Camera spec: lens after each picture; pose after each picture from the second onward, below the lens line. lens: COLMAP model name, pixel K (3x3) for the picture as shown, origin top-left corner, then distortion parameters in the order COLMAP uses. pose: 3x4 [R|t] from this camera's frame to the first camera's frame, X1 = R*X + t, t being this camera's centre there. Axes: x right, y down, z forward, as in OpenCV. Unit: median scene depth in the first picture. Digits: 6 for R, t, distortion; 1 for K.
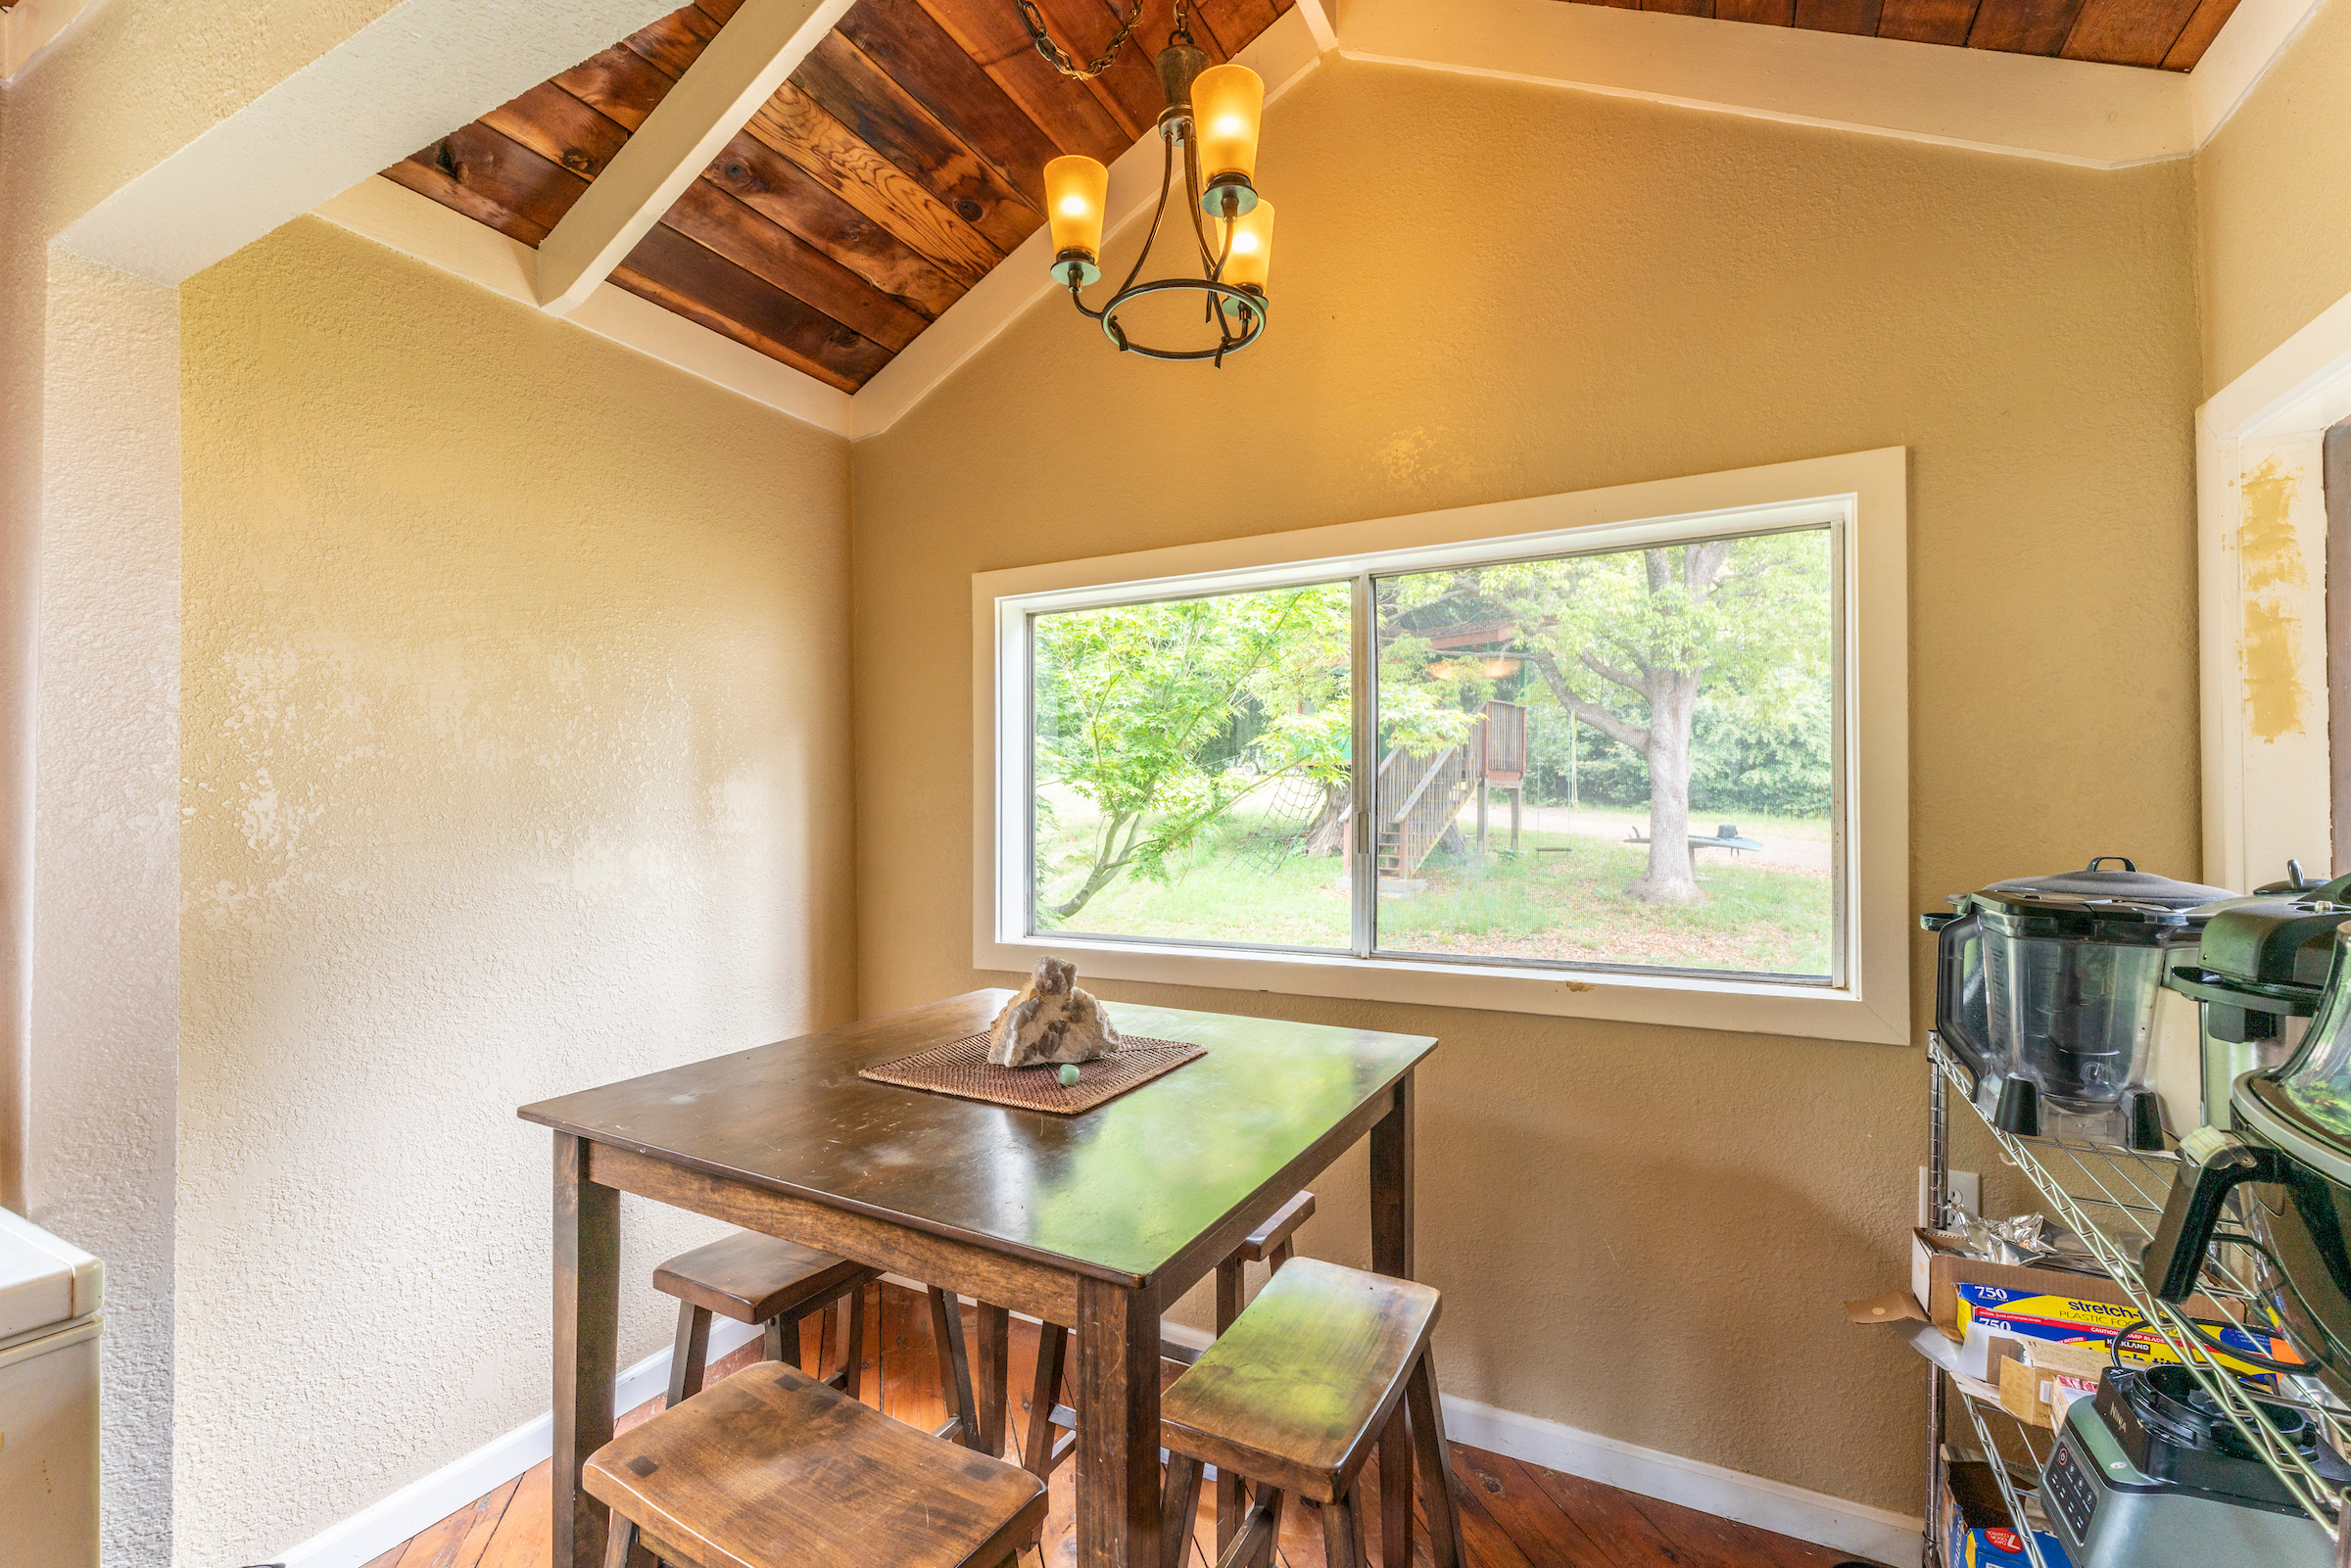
lens RADIAL K [[1017.7, 0, 1180.8], [0, 1017.7, 798.7], [0, 0, 1]] dist [-0.014418, -0.000063]
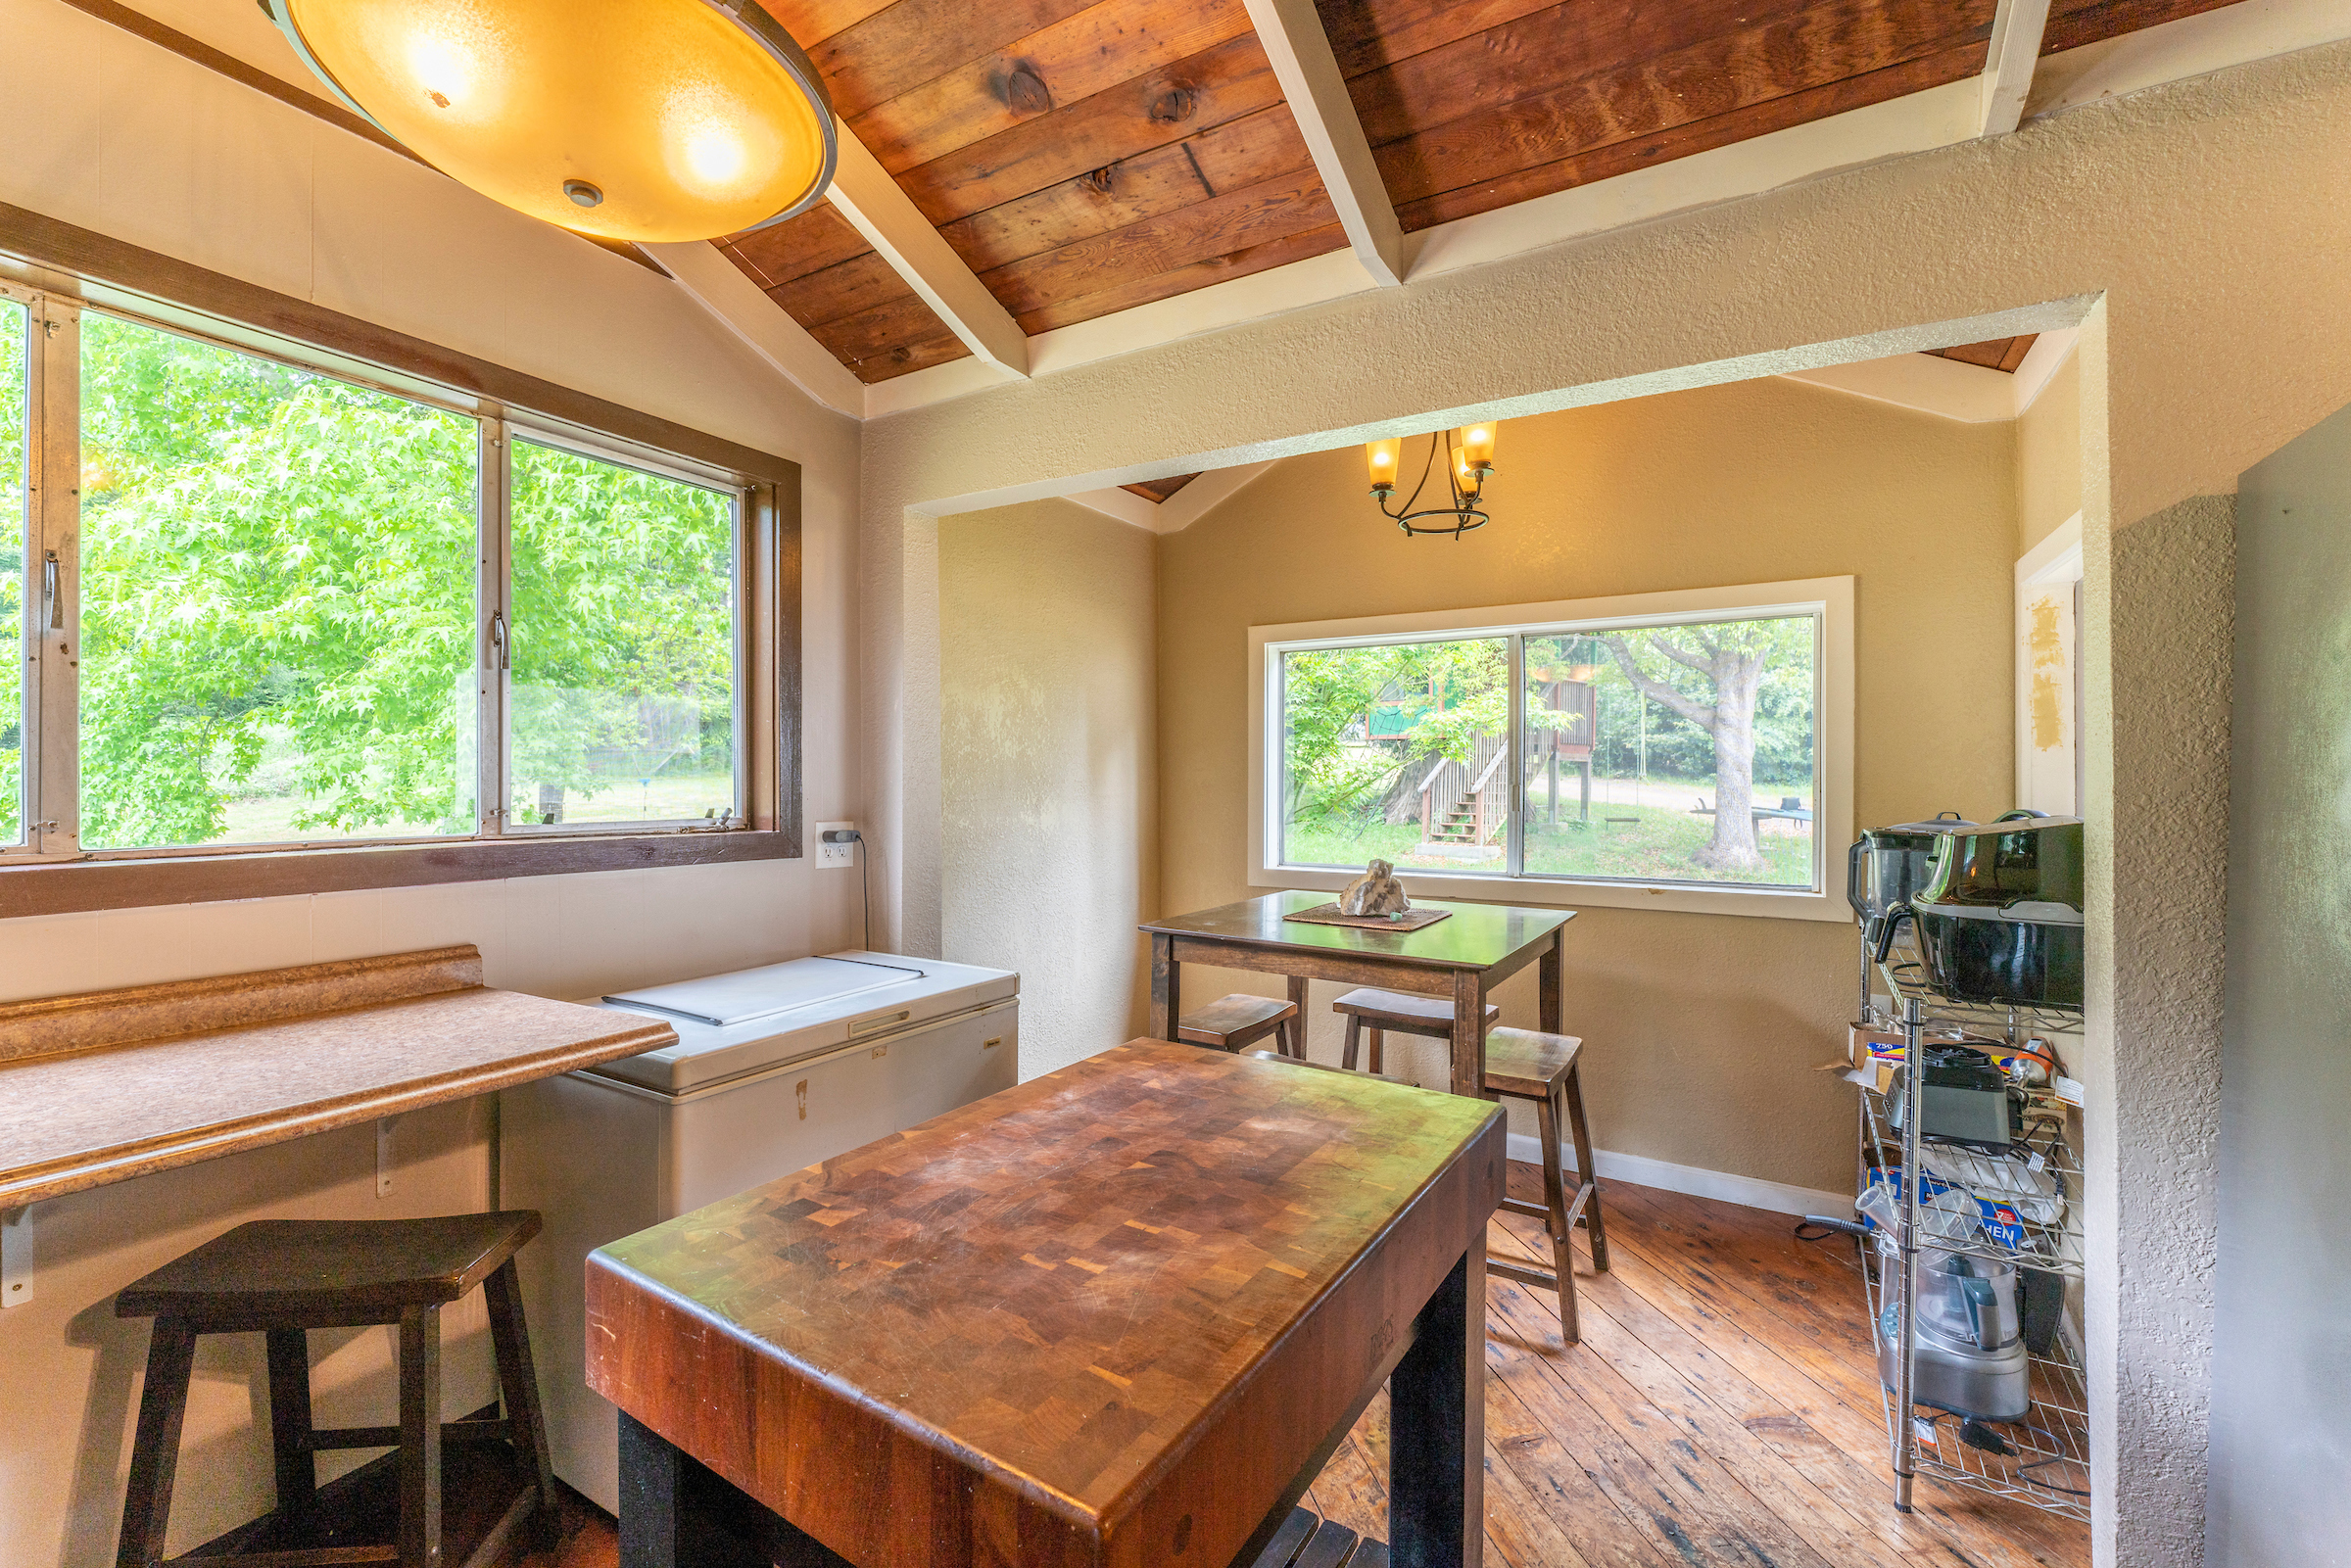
lens RADIAL K [[1017.7, 0, 1171.1], [0, 1017.7, 771.1], [0, 0, 1]] dist [-0.014418, -0.000063]
pose [[0.997980, 0.005371, -0.063295, -0.220960], [-0.005169, 0.999981, 0.003350, -0.009402], [0.063312, -0.003016, 0.997989, -0.528396]]
